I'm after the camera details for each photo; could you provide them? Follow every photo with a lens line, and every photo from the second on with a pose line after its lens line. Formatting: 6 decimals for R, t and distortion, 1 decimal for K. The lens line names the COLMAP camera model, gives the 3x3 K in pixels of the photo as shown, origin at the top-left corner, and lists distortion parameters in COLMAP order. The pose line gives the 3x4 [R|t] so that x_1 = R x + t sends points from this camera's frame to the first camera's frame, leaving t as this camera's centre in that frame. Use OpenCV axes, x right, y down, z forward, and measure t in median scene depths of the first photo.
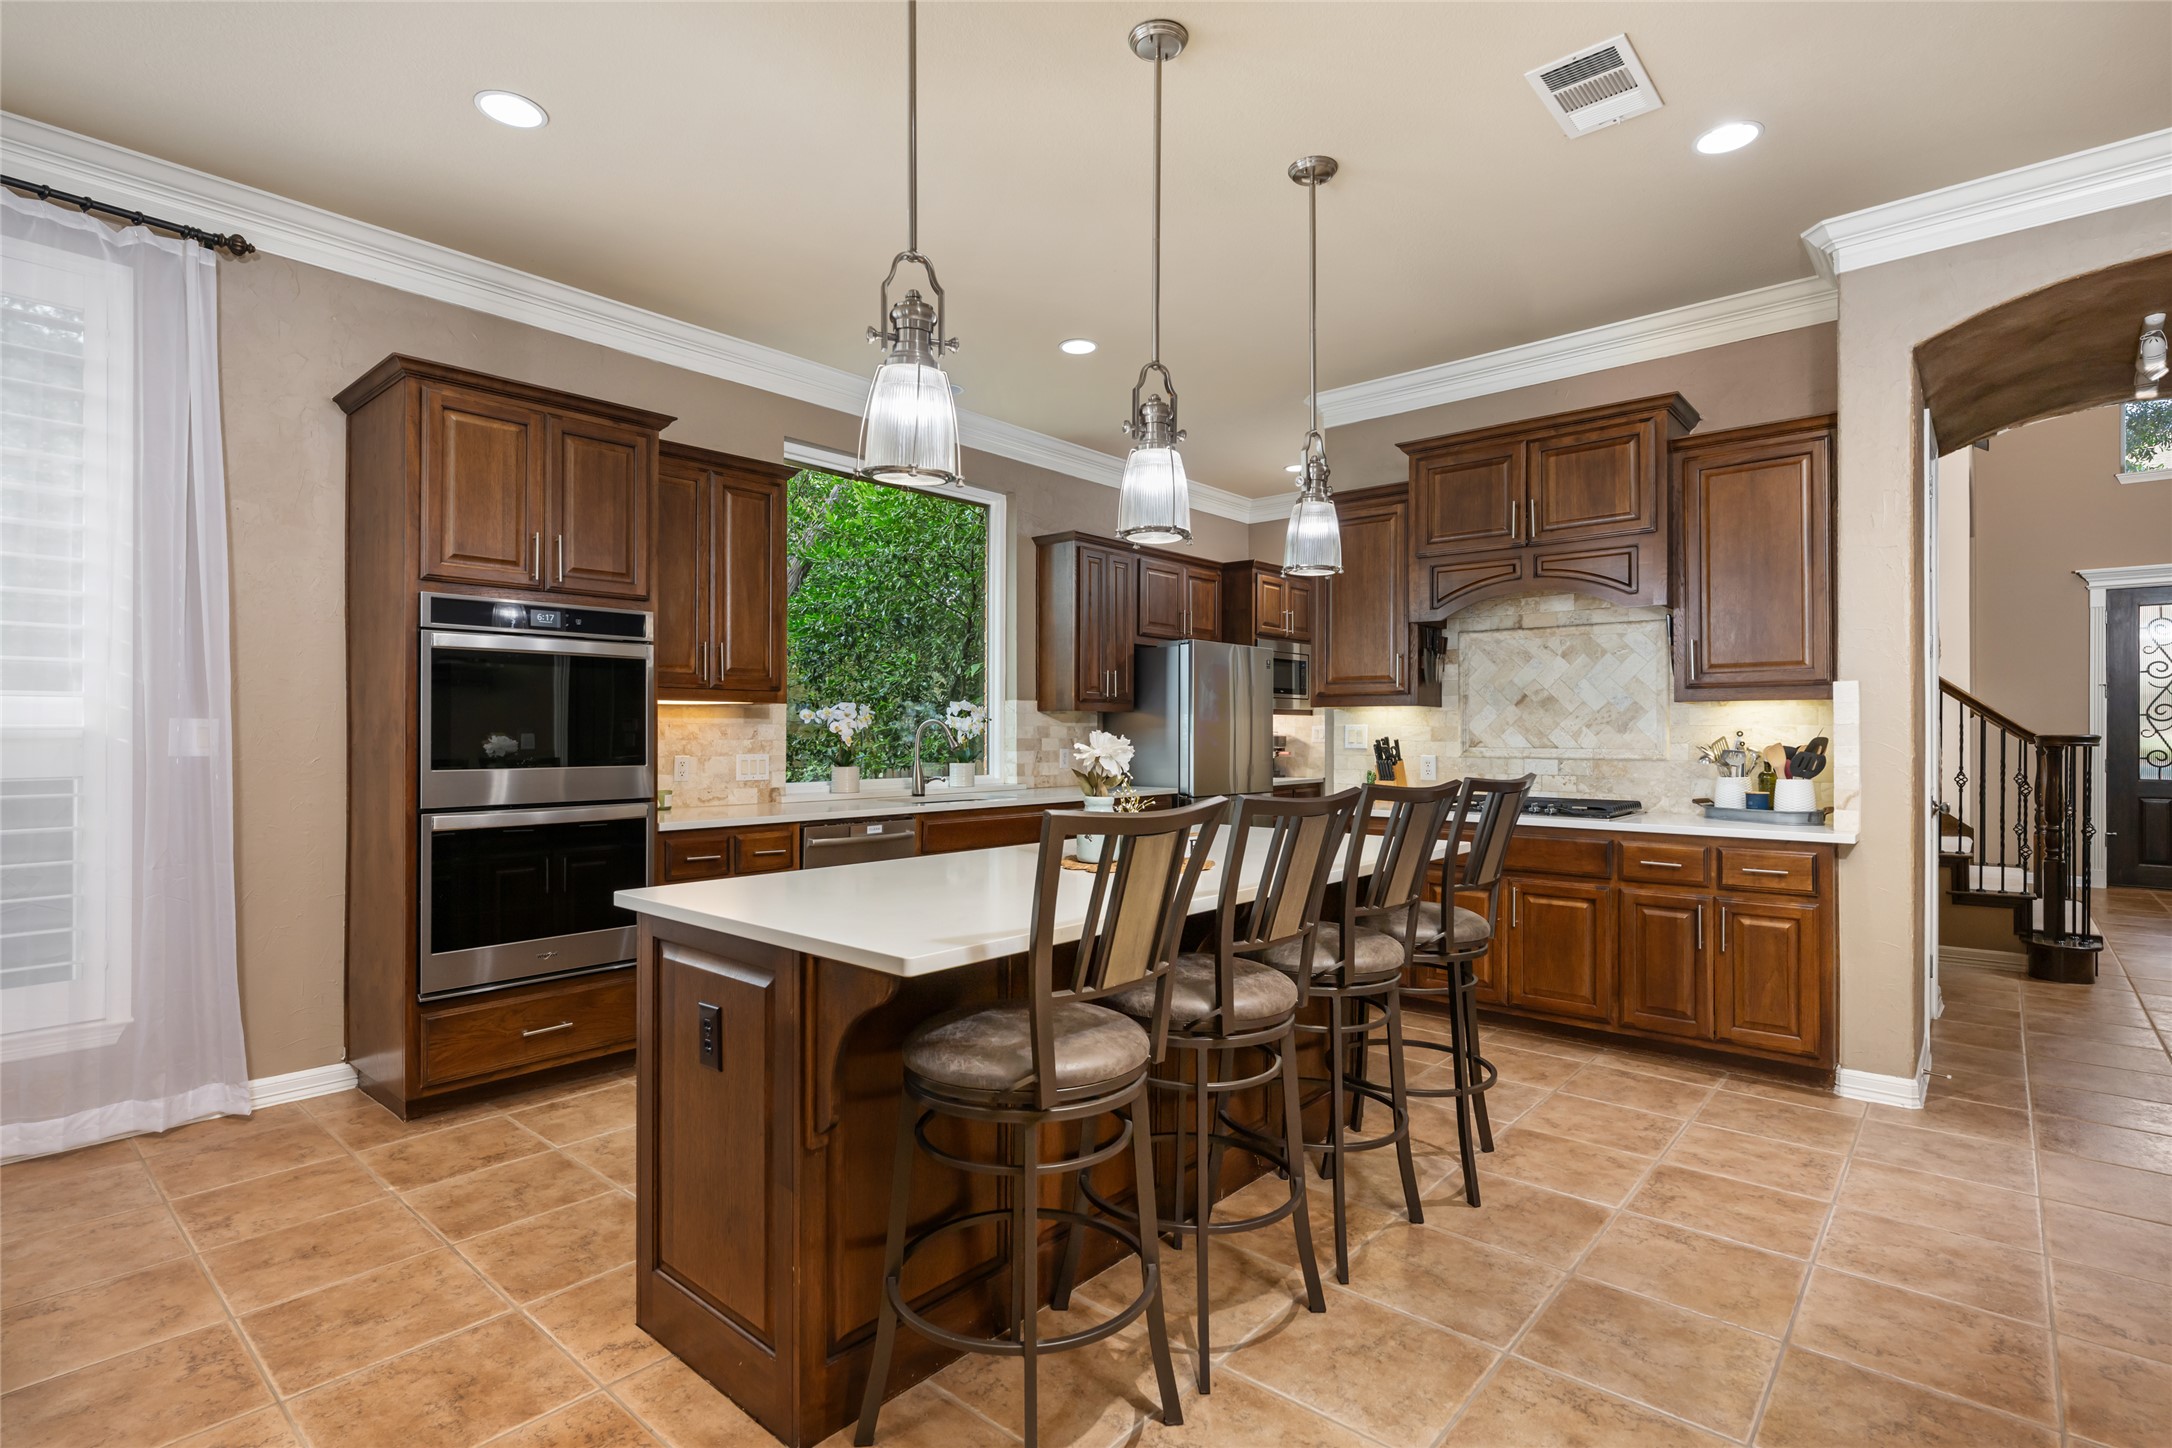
lens RADIAL K [[1046.1, 0, 1087.0], [0, 1046.1, 729.5], [0, 0, 1]] dist [0.001388, 0.000132]
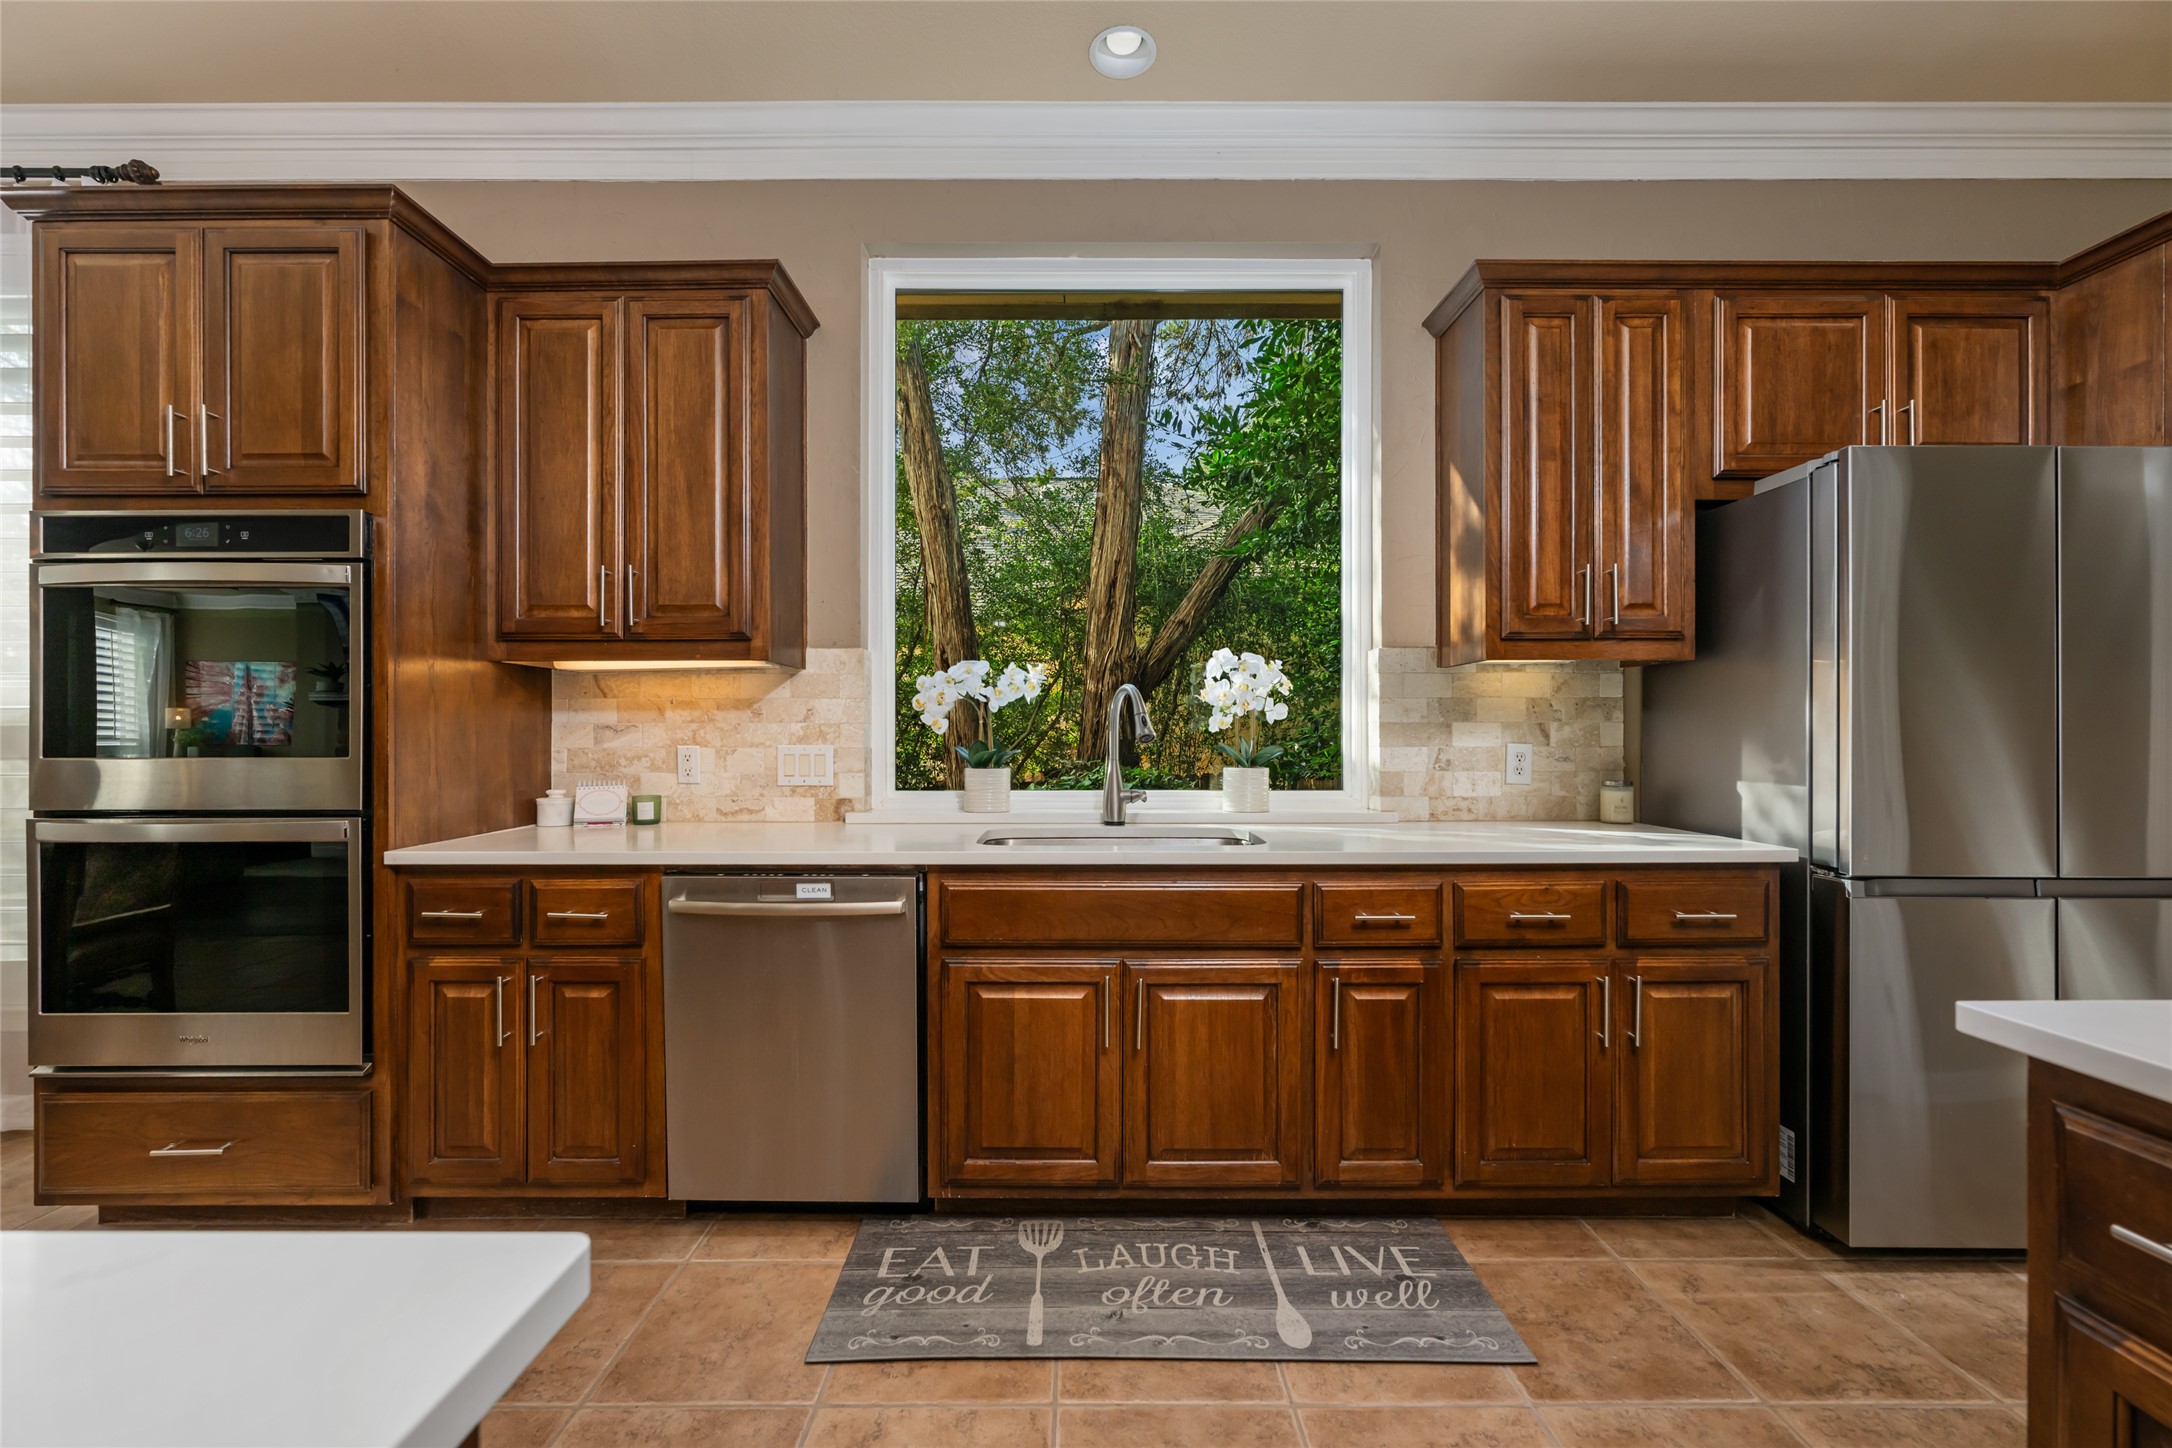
lens RADIAL K [[878.5, 0, 1083.2], [0, 878.5, 737.3], [0, 0, 1]] dist [-0.003537, -0.000127]
pose [[0.660194, 0.001696, -0.751094, 0.201819], [0.003491, 0.999980, 0.005327, 0.016583], [0.751087, -0.006138, 0.660174, 0.774771]]
